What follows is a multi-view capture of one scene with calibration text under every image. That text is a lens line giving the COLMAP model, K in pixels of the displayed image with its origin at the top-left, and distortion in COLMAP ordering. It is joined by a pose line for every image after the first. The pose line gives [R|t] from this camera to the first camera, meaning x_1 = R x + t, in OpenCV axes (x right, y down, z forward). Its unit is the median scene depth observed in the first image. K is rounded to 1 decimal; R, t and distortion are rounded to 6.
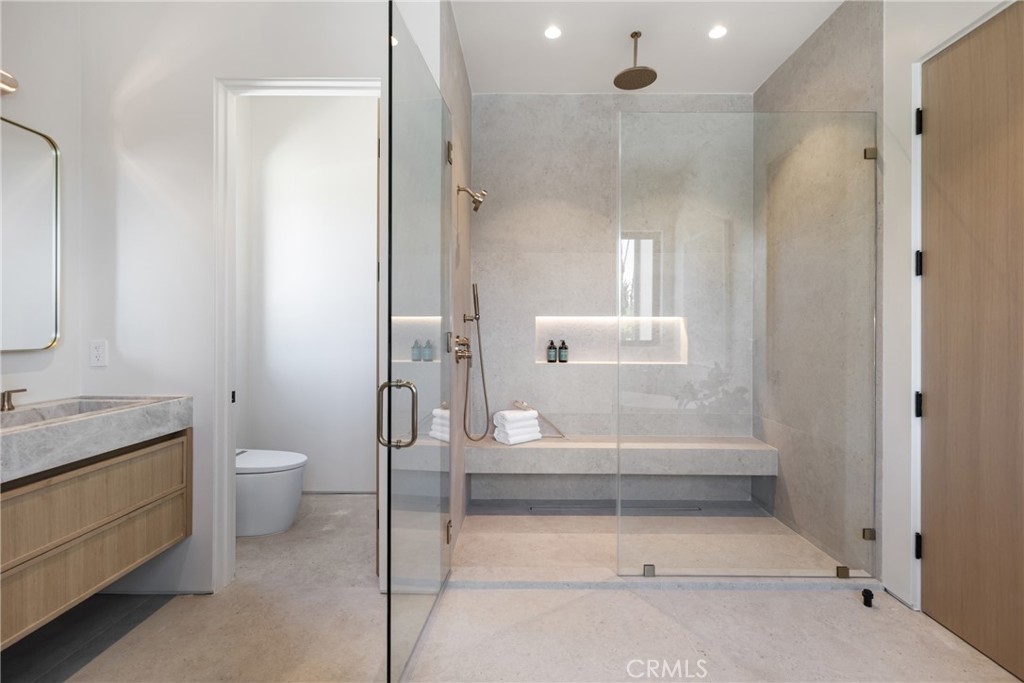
lens RADIAL K [[476.6, 0, 518.6], [0, 476.6, 335.1], [0, 0, 1]] dist [0.002305, 0.000061]
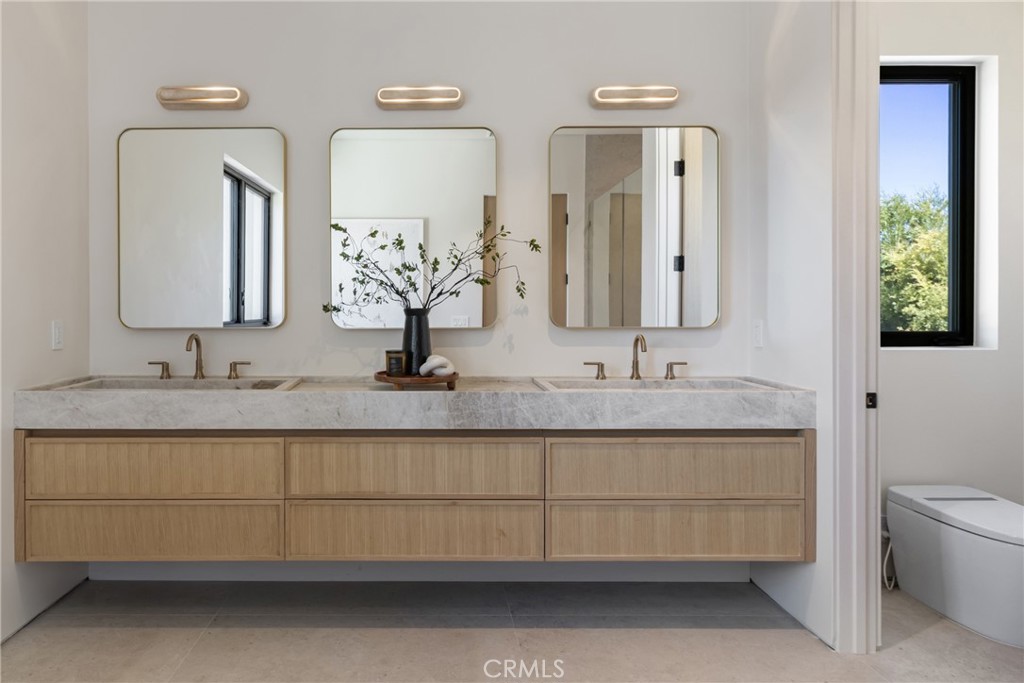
lens RADIAL K [[665.2, 0, 438.3], [0, 665.2, 315.8], [0, 0, 1]] dist [0.008895, -0.000842]
pose [[0.003076, 0.003543, -0.999989, 0.374425], [-0.007384, 0.999967, 0.003520, 0.001470], [0.999968, 0.007373, 0.003102, 0.300499]]
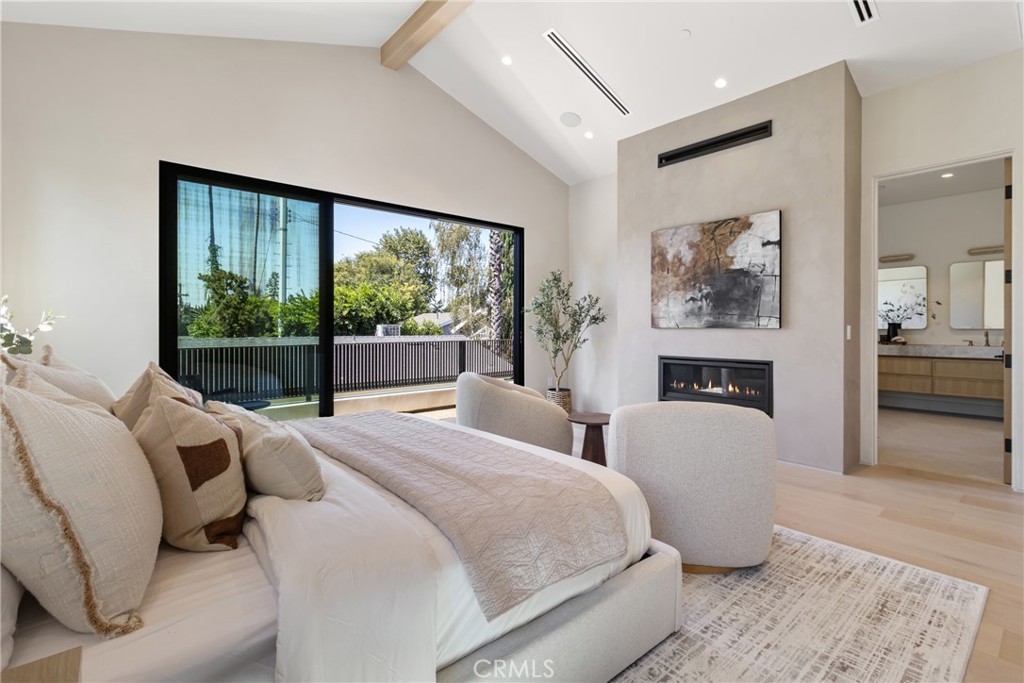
lens RADIAL K [[476.6, 0, 511.7], [0, 476.6, 331.5], [0, 0, 1]] dist [0.002305, 0.000061]
pose [[-0.748299, 0.004055, -0.663349, 2.635132], [-0.006177, 0.999895, 0.013080, 0.020333], [0.663333, 0.013886, -0.748195, 0.853352]]
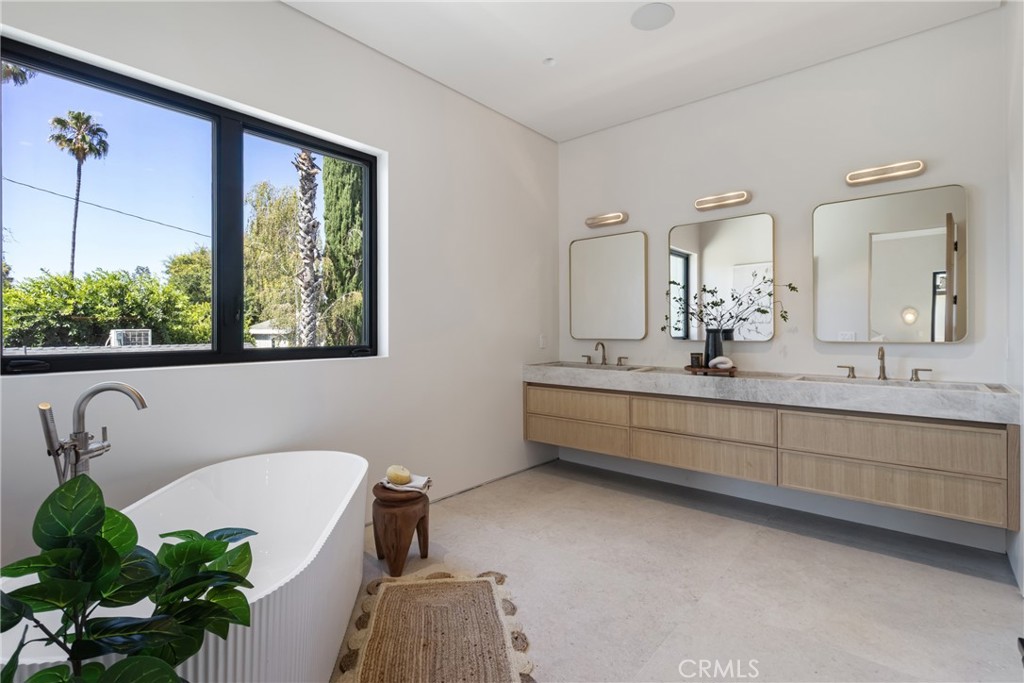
lens RADIAL K [[476.6, 0, 521.0], [0, 476.6, 333.3], [0, 0, 1]] dist [0.002305, 0.000061]
pose [[-0.635643, 0.005737, -0.771962, 0.641458], [-0.004767, 0.999924, 0.011356, -0.005767], [0.771969, 0.010899, -0.635567, 0.698047]]
